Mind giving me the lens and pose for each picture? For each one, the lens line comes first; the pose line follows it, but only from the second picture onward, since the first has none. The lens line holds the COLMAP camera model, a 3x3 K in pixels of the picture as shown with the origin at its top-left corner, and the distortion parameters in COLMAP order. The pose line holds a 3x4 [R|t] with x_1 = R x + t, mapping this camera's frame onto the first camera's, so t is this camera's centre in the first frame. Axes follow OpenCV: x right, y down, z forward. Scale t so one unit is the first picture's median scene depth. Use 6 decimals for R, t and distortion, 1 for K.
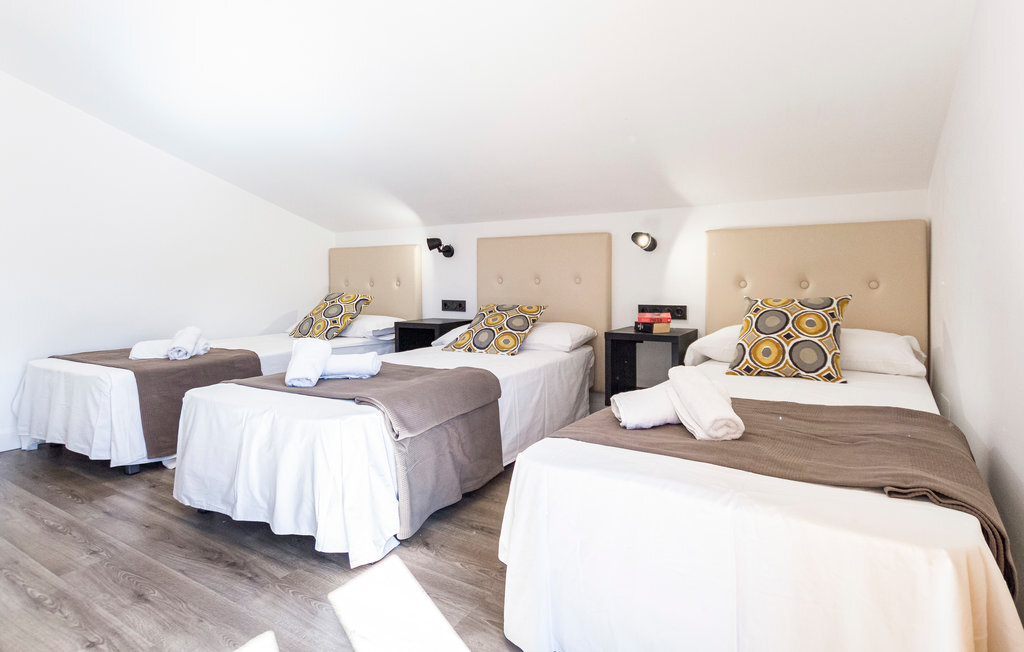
lens RADIAL K [[477.4, 0, 514.0], [0, 477.4, 296.4], [0, 0, 1]] dist [0.000319, -0.000508]
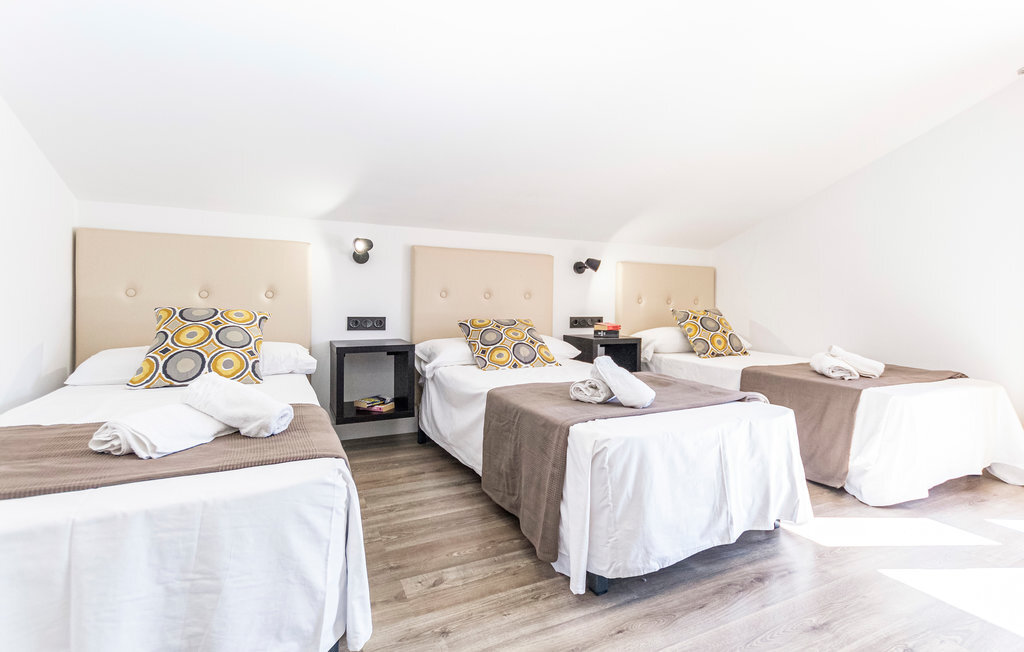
lens RADIAL K [[477.4, 0, 512.3], [0, 477.4, 317.6], [0, 0, 1]] dist [0.000319, -0.000508]
pose [[0.586890, -0.016863, 0.809491, -0.887514], [0.011550, 0.999856, 0.012455, 0.002207], [-0.809584, 0.002040, 0.587000, 0.441599]]
